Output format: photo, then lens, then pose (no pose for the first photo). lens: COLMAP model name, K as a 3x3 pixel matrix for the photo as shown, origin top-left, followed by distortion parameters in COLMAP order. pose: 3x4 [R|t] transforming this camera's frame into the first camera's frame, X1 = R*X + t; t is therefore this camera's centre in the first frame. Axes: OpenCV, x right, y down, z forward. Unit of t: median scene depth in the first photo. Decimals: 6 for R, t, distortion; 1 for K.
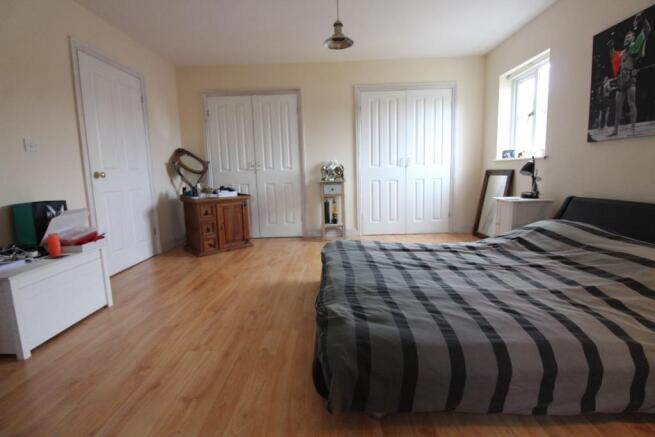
lens RADIAL K [[310.4, 0, 327.4], [0, 310.4, 213.3], [0, 0, 1]] dist [-0.006098, -0.001425]
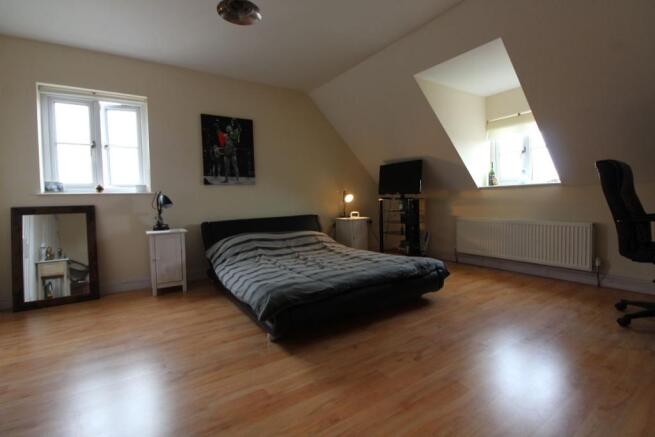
lens RADIAL K [[310.4, 0, 328.2], [0, 310.4, 217.7], [0, 0, 1]] dist [-0.006098, -0.001425]
pose [[-0.579919, -0.010655, 0.814605, -0.759272], [0.146737, 0.982195, 0.117309, -0.180975], [-0.801350, 0.187563, -0.568030, 1.555700]]
